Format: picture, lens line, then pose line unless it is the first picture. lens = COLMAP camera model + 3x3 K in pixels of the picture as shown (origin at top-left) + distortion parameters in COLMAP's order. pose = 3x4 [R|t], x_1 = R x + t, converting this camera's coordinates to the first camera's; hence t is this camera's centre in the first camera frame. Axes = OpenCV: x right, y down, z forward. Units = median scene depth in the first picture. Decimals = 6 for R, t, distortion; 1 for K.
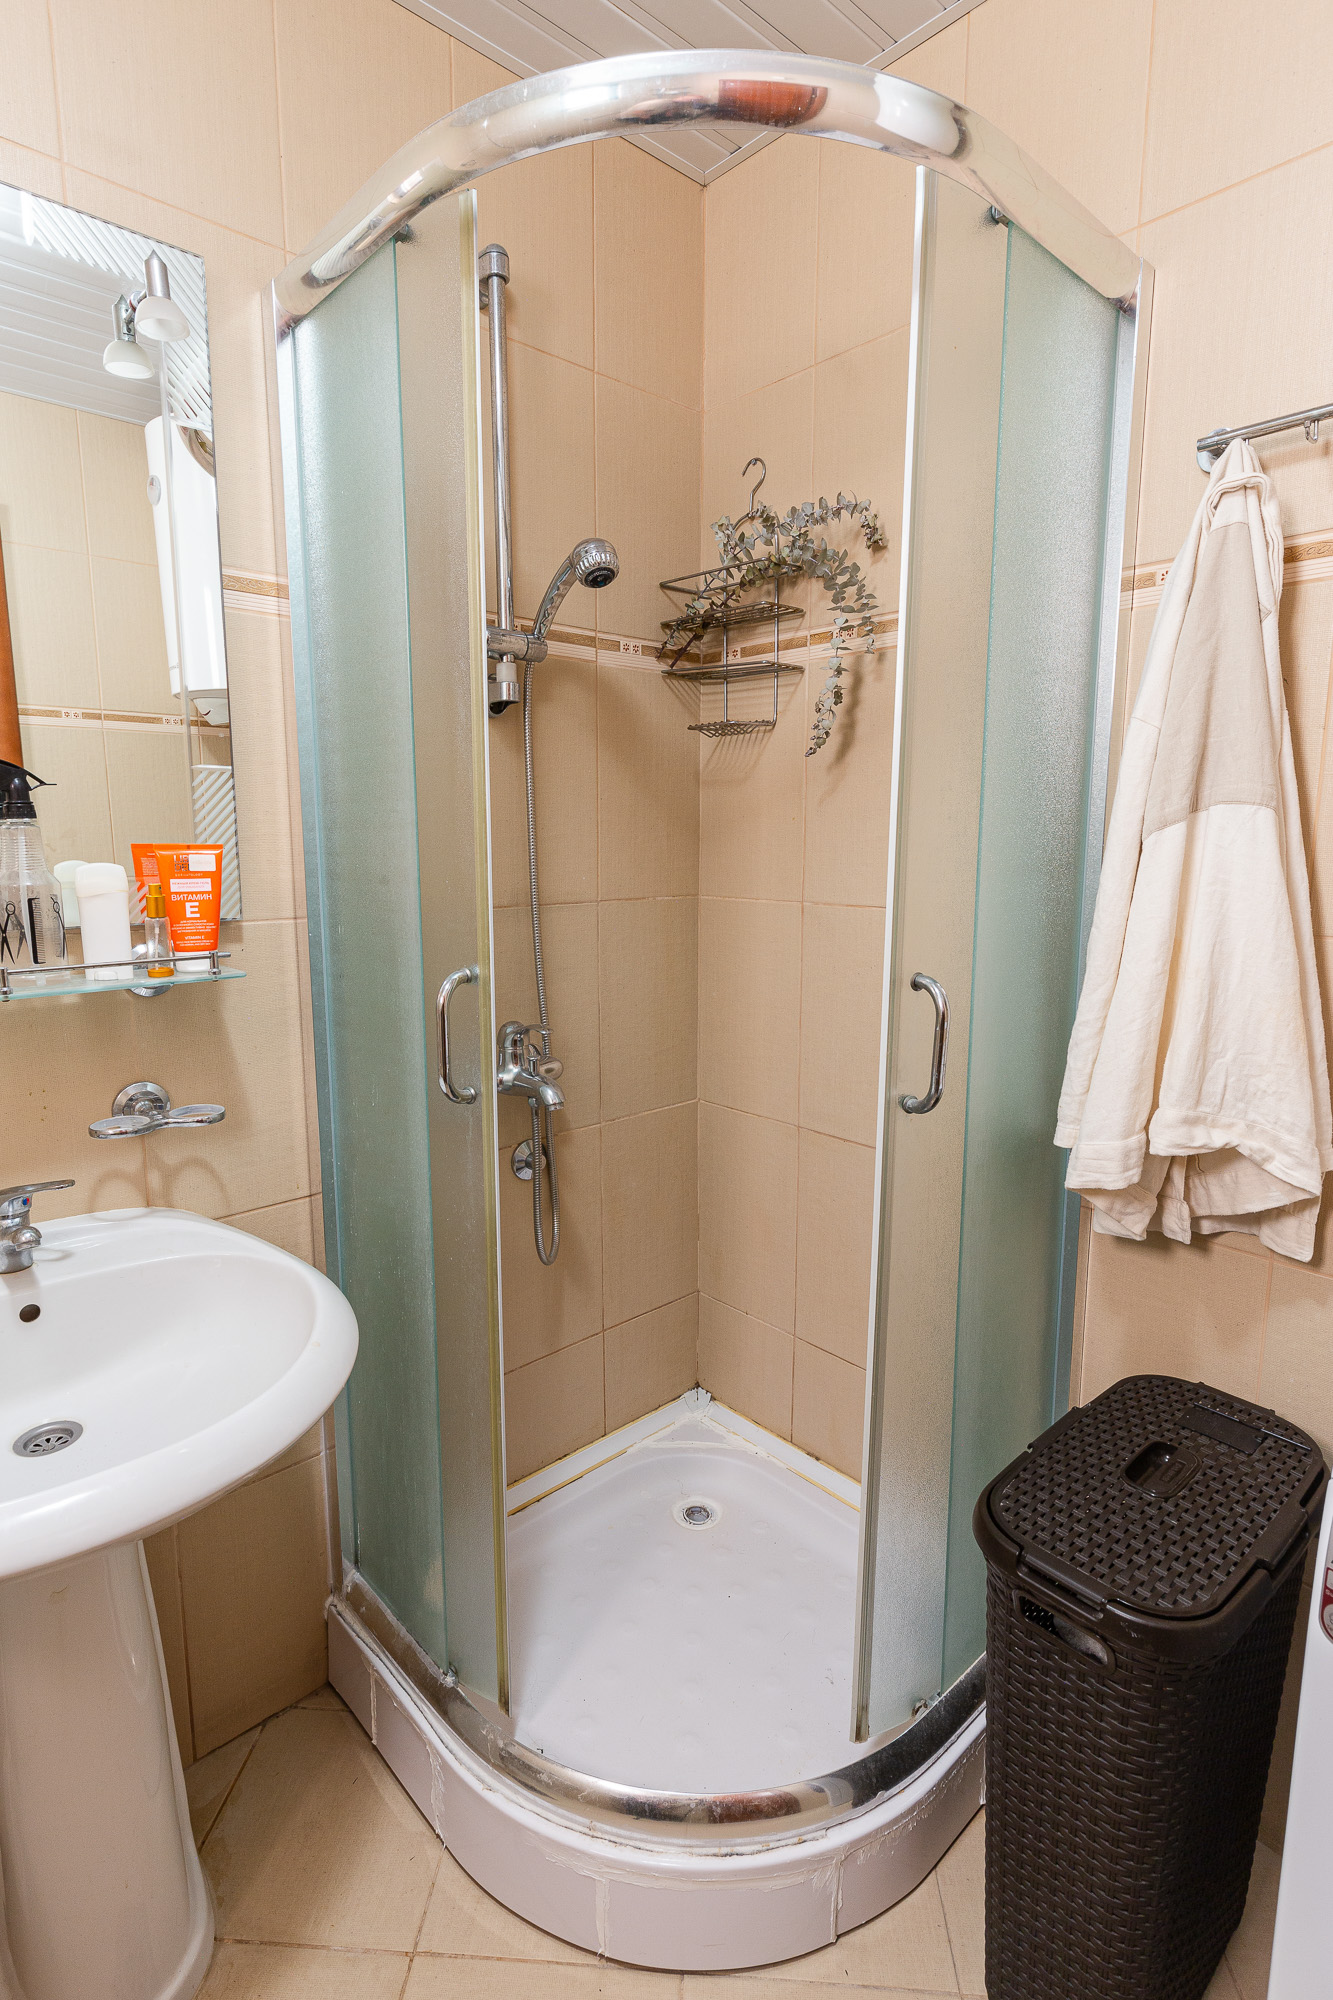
lens RADIAL K [[990.8, 0, 666.5], [0, 990.8, 1000.0], [0, 0, 1]] dist [-0.000065, 0.000045]
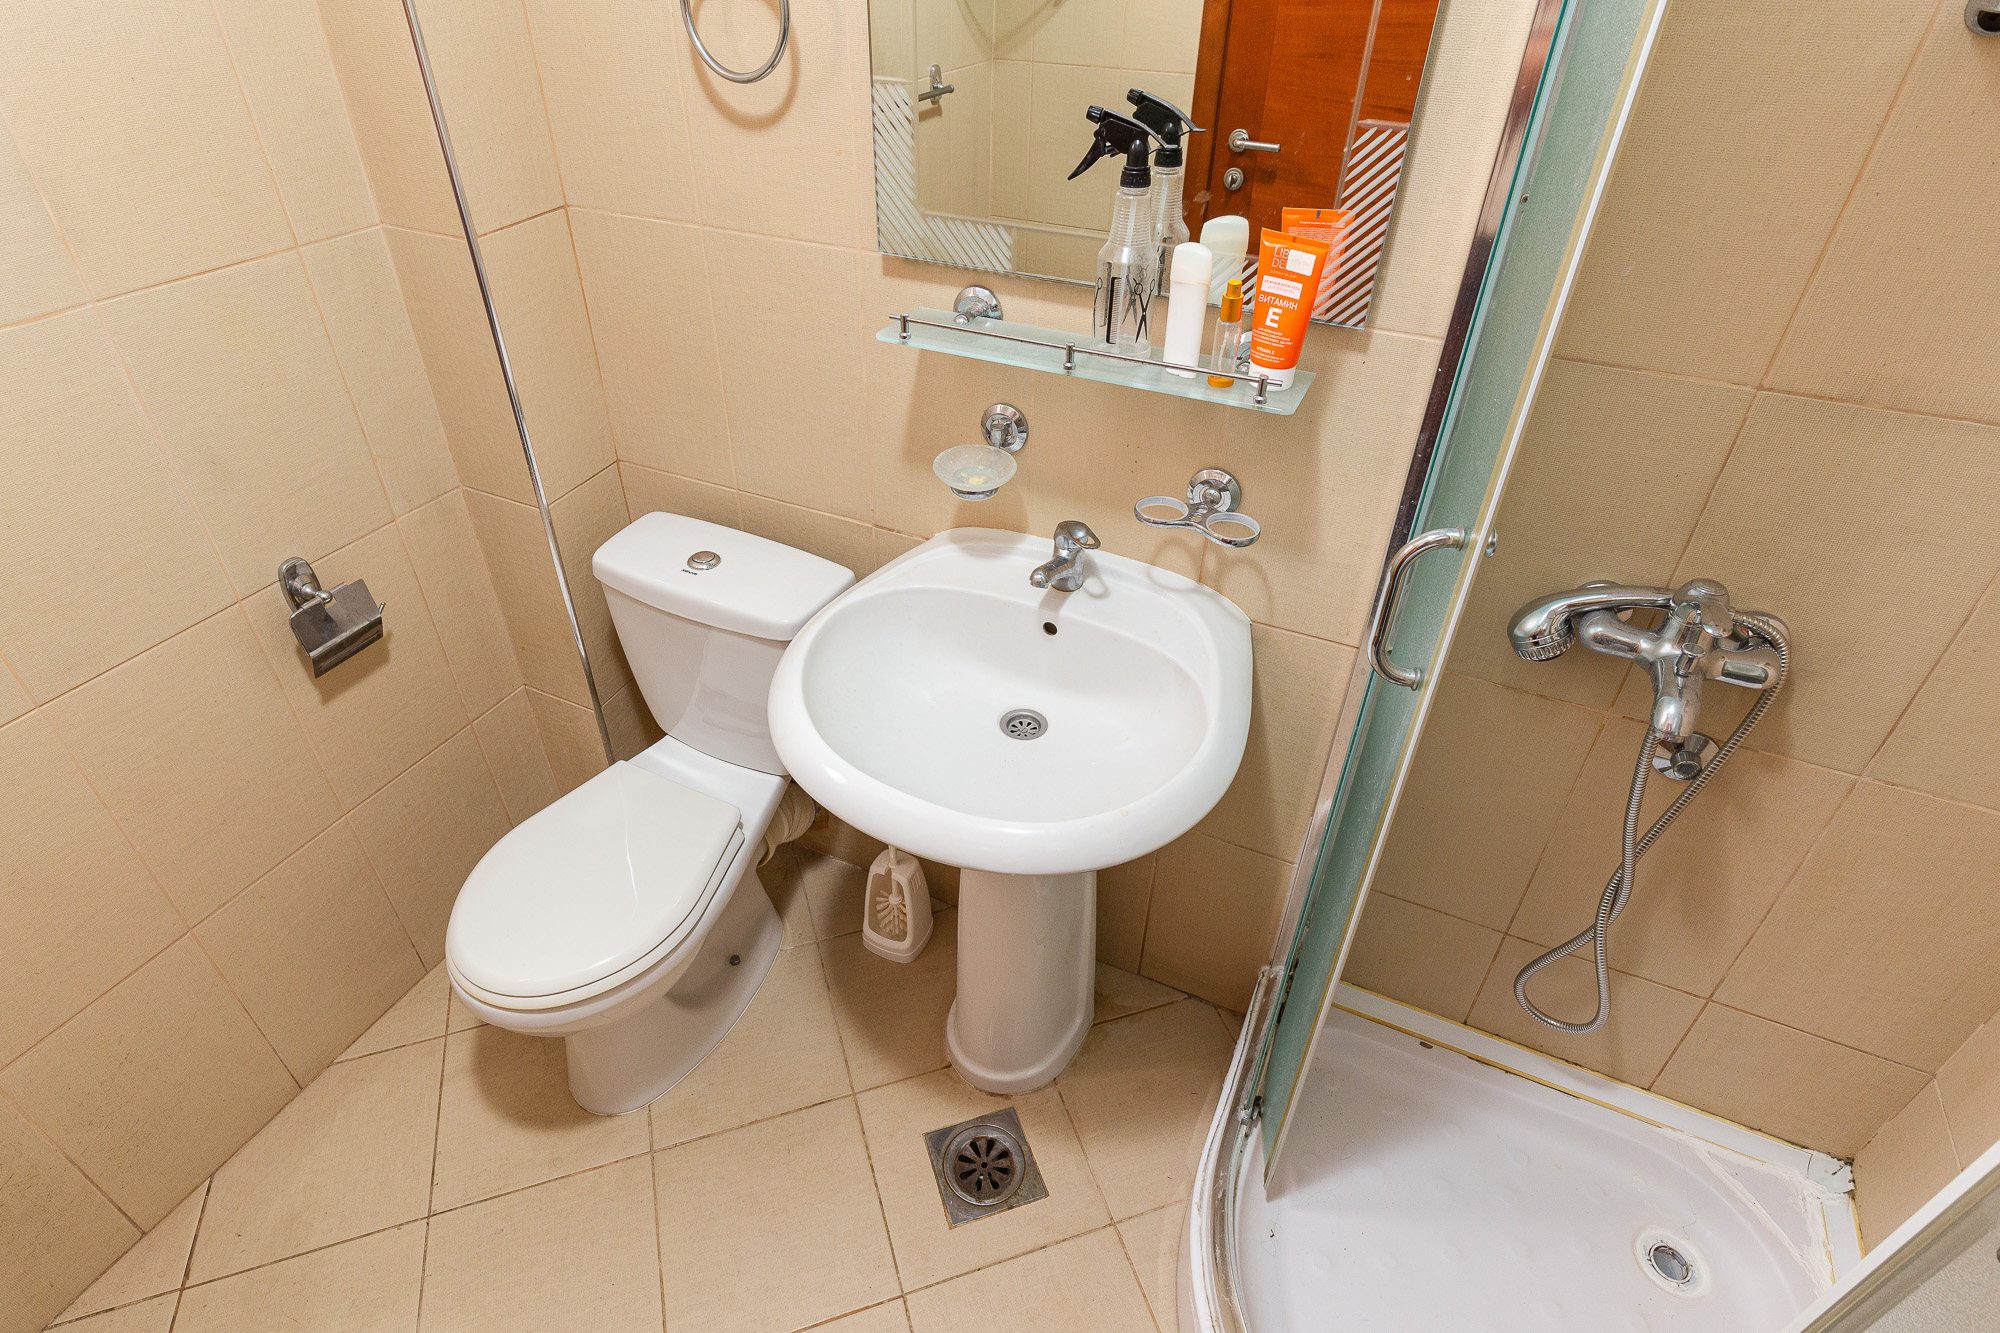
lens RADIAL K [[1046.0, 0, 1000.0], [0, 1046.0, 666.5], [0, 0, 1]] dist [0.000949, -0.000718]
pose [[0.371479, 0.559635, -0.740819, 0.161105], [-0.167849, 0.825249, 0.539250, -0.173125], [0.913143, -0.075974, 0.400497, 0.241092]]
